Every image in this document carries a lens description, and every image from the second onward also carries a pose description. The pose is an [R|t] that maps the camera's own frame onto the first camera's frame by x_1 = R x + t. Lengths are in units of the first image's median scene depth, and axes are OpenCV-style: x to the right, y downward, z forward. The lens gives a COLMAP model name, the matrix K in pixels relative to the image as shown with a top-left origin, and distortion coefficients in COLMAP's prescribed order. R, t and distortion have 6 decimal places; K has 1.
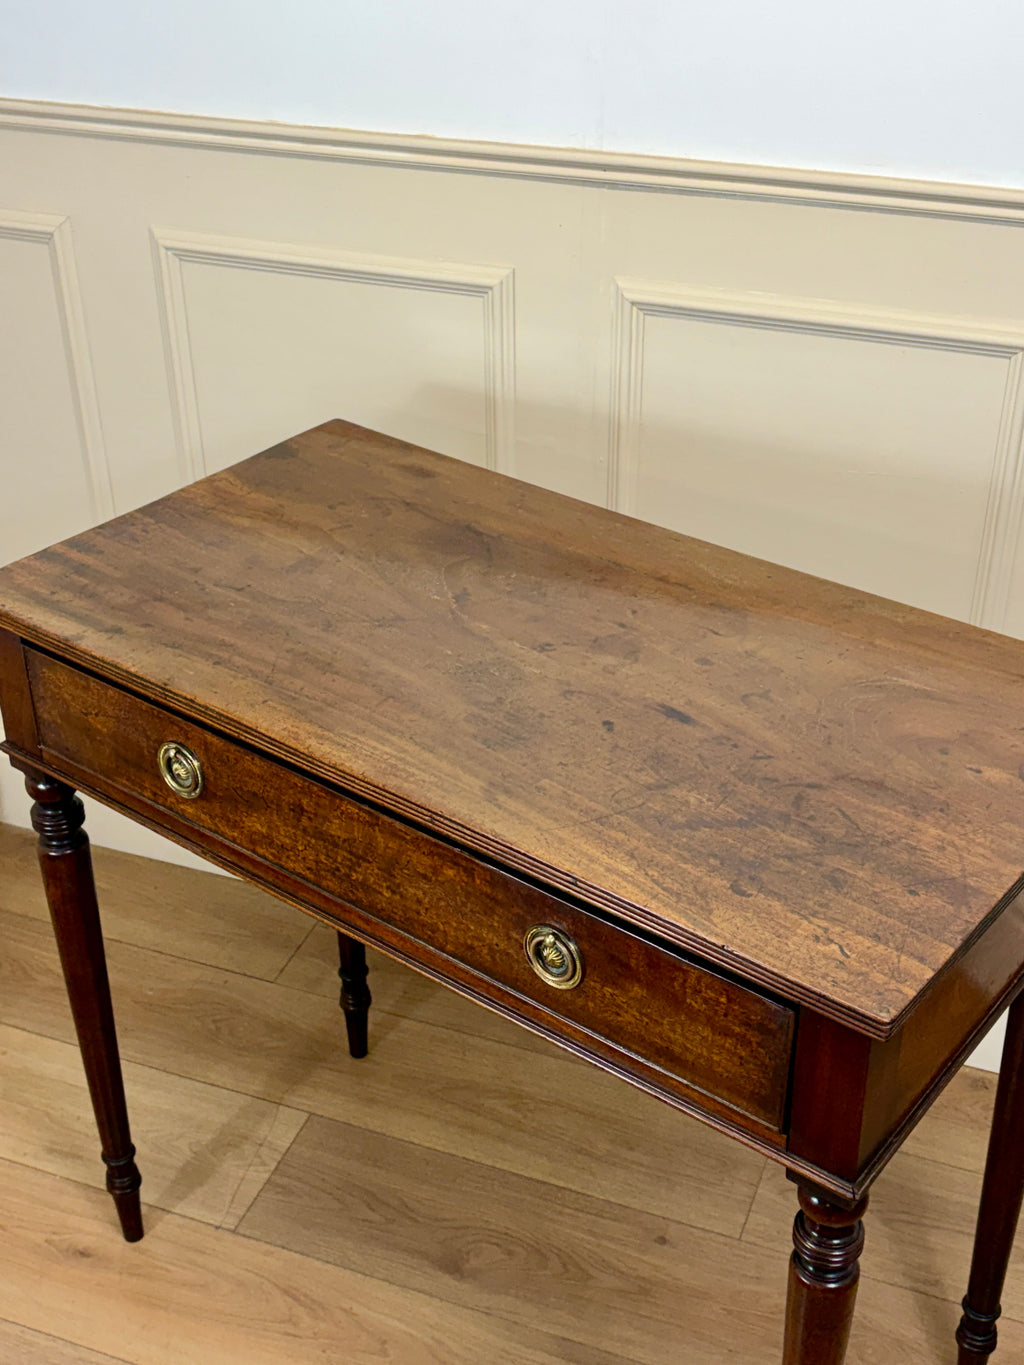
lens RADIAL K [[1765.3, 0, 506.6], [0, 1765.3, 684.2], [0, 0, 1]] dist [0.100312, 0.000000]
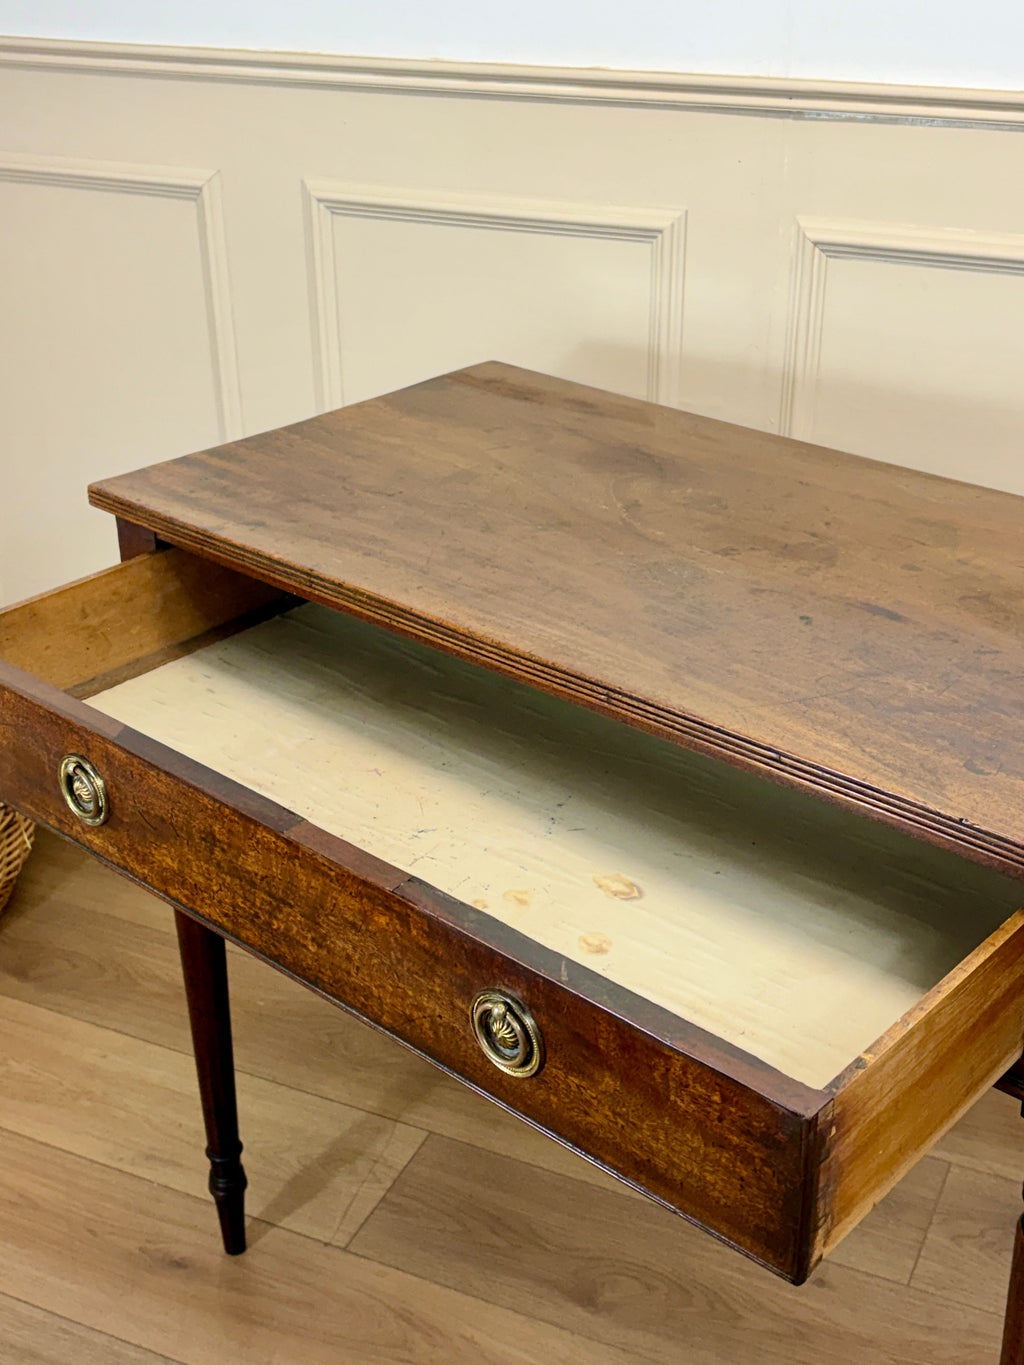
lens RADIAL K [[1765.3, 0, 510.8], [0, 1765.3, 688.7], [0, 0, 1]] dist [0.100312, 0.000000]
pose [[0.997938, 0.032345, -0.055432, -0.035510], [-0.036639, 0.996257, -0.078288, 0.118905], [0.052692, 0.080157, 0.995389, 0.101442]]
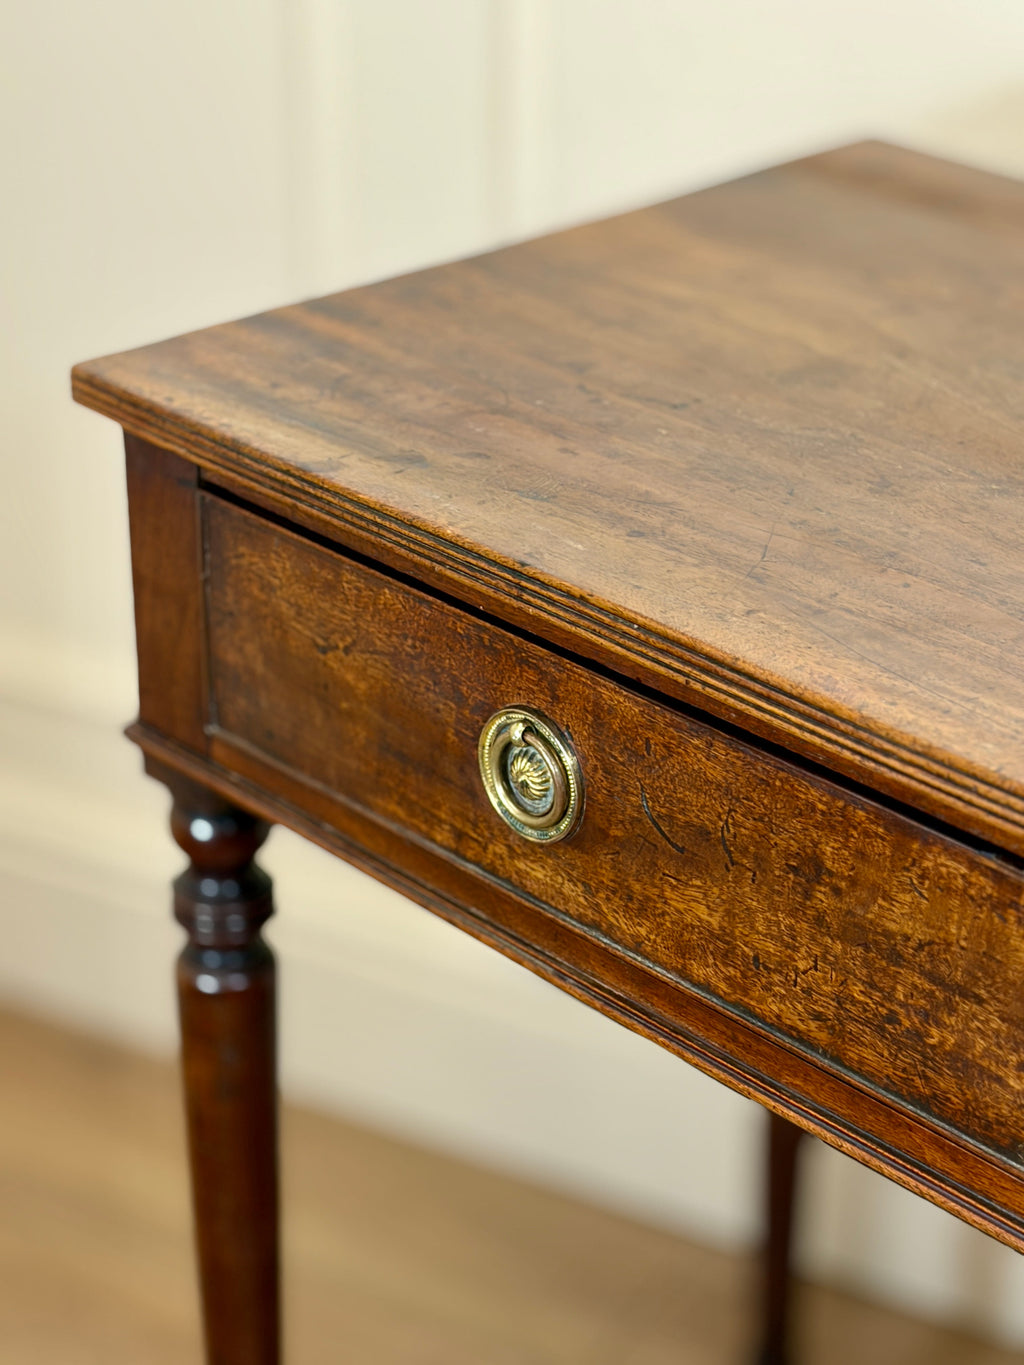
lens RADIAL K [[3157.2, 0, 506.9], [0, 3157.2, 688.5], [0, 0, 1]] dist [0.294661, 0.000000]
pose [[0.988369, 0.075612, -0.131943, -0.084398], [-0.086111, 0.993401, -0.075761, 0.083975], [0.125344, 0.086242, 0.988358, 0.213412]]
